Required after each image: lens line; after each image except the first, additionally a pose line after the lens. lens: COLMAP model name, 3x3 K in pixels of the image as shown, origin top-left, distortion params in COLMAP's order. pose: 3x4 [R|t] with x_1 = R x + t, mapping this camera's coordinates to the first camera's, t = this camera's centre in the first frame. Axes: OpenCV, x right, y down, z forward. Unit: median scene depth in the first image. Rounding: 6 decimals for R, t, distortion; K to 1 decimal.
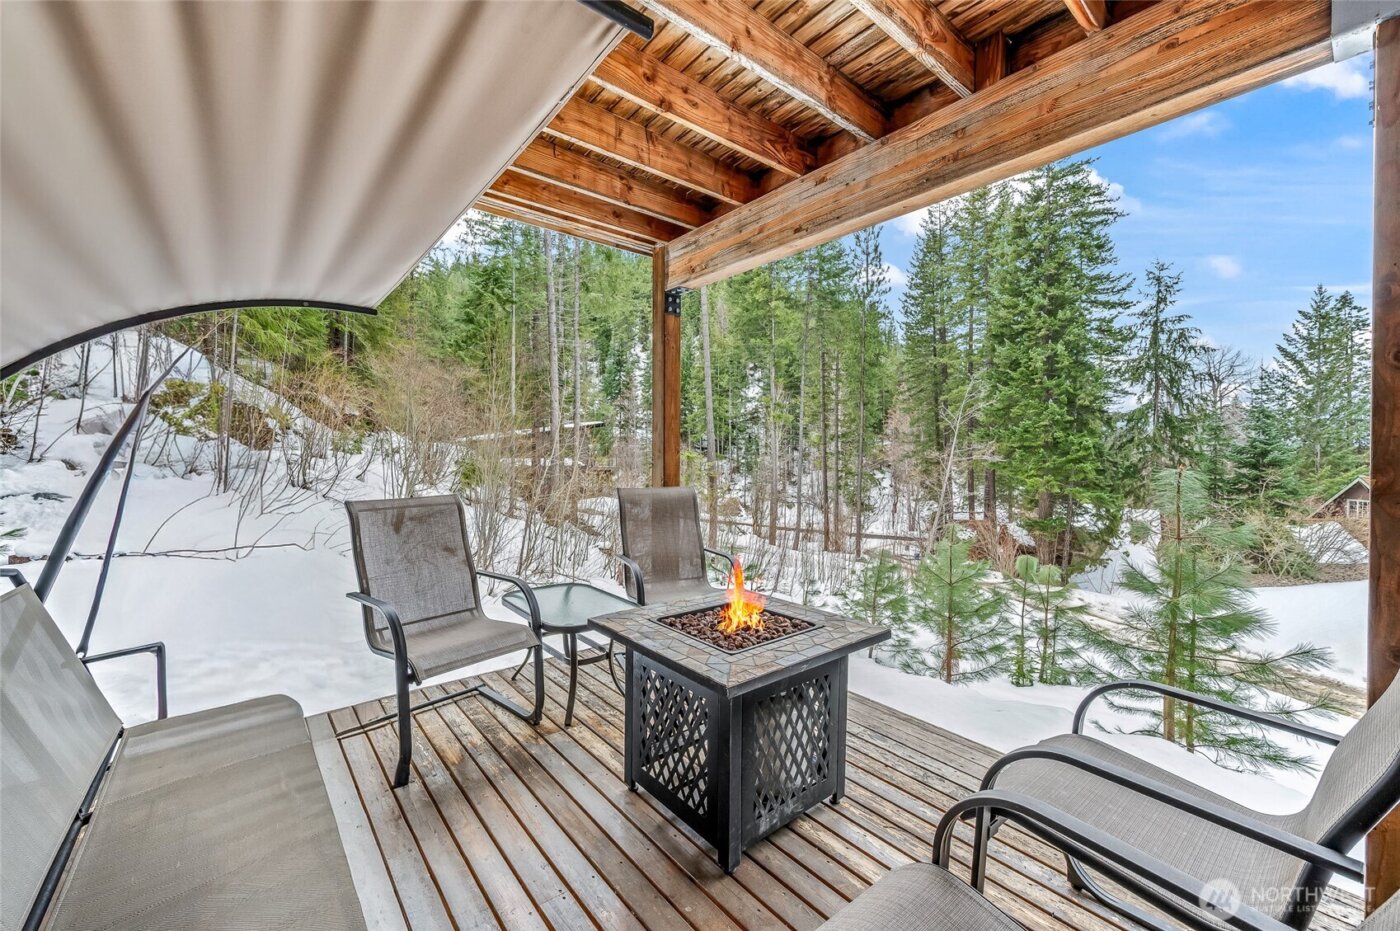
lens RADIAL K [[556.6, 0, 701.5], [0, 556.6, 460.8], [0, 0, 1]] dist [-0.000447, -0.000342]
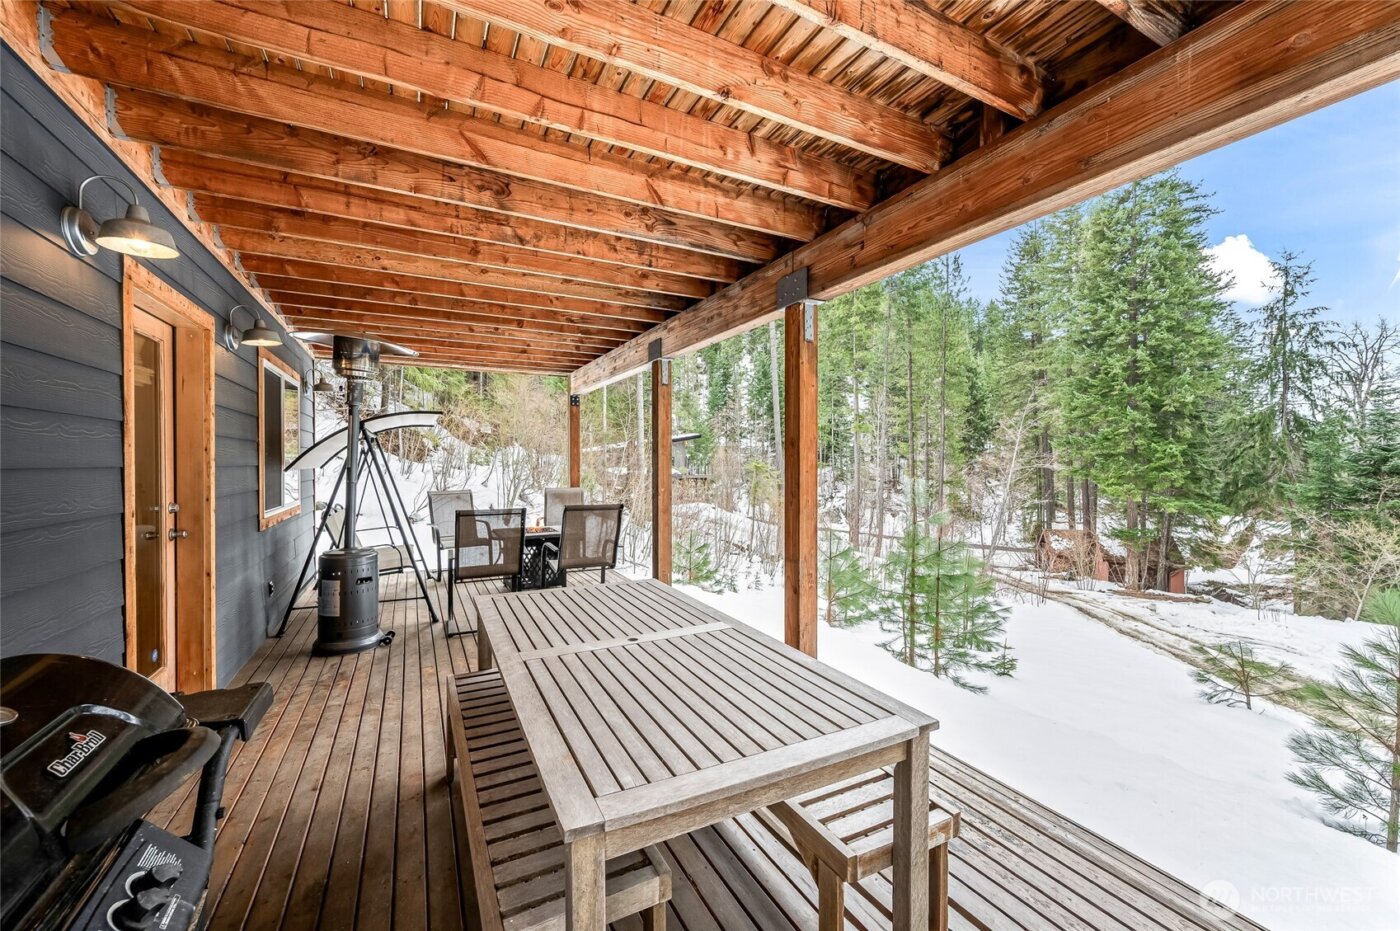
lens RADIAL K [[556.6, 0, 717.8], [0, 556.6, 479.3], [0, 0, 1]] dist [-0.000447, -0.000342]
pose [[0.982401, 0.001090, -0.186780, 0.090761], [0.002665, 0.999799, 0.019853, -0.002559], [0.186765, -0.020001, 0.982201, -0.101496]]
